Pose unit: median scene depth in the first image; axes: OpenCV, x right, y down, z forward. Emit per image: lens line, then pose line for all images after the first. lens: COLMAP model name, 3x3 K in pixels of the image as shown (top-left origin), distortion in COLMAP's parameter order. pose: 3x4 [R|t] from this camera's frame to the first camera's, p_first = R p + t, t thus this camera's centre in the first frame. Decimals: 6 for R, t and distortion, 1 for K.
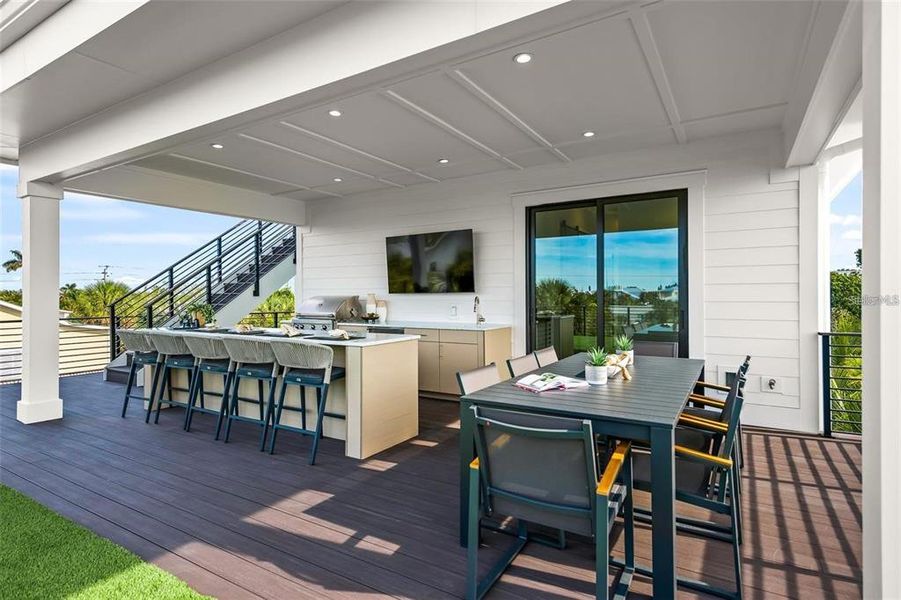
lens RADIAL K [[464.7, 0, 450.3], [0, 464.7, 290.8], [0, 0, 1]] dist [0.002778, 0.000294]
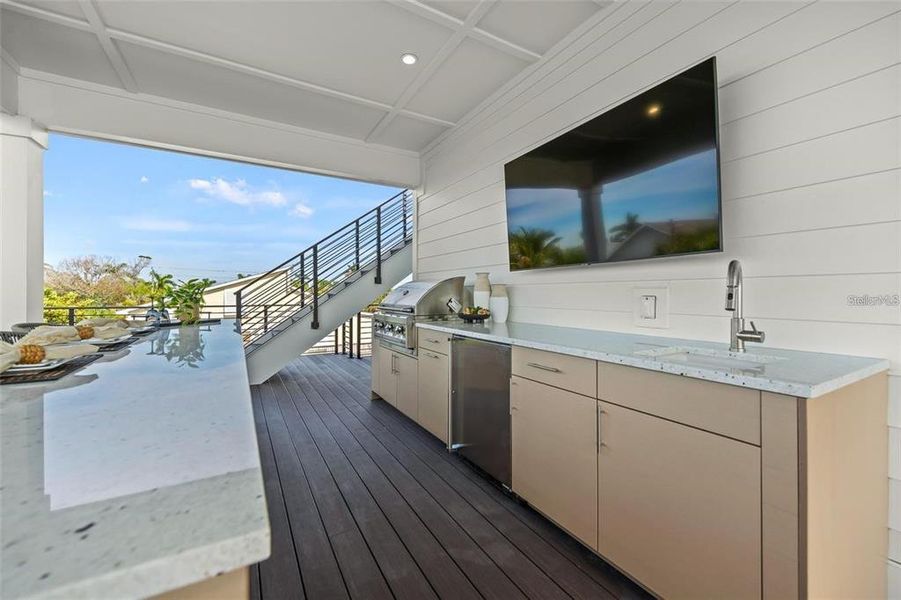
lens RADIAL K [[364.8, 0, 452.7], [0, 364.8, 295.7], [0, 0, 1]] dist [0.003371, 0.000048]
pose [[0.883182, 0.006223, -0.468989, 0.006095], [0.001322, 0.999875, 0.015757, 0.031834], [0.469028, -0.014536, 0.883064, 0.692329]]
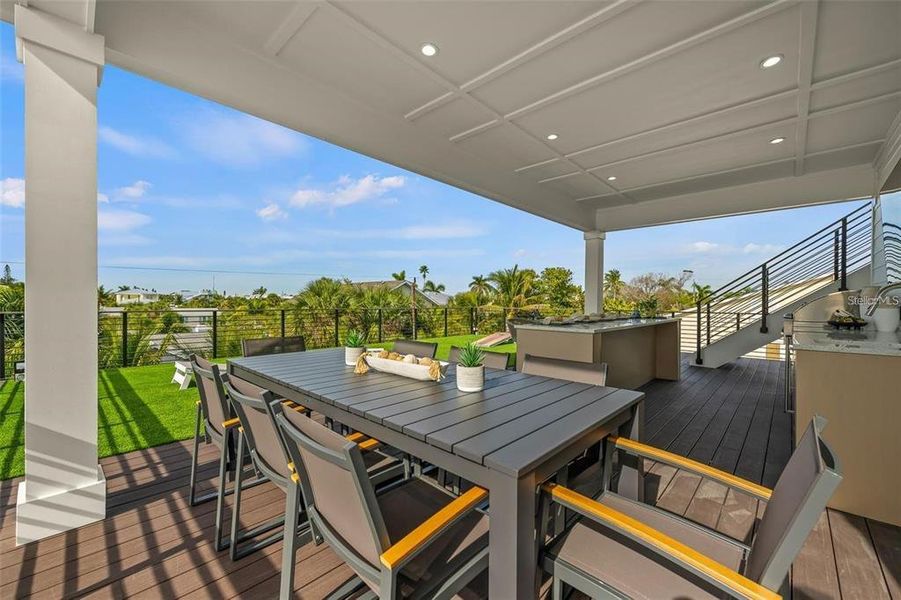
lens RADIAL K [[364.8, 0, 452.7], [0, 364.8, 295.7], [0, 0, 1]] dist [0.003371, 0.000048]
pose [[-0.198092, -0.012976, -0.980097, 0.489714], [0.003937, 0.999894, -0.014034, 0.027658], [0.980175, -0.006639, -0.198020, 0.633870]]
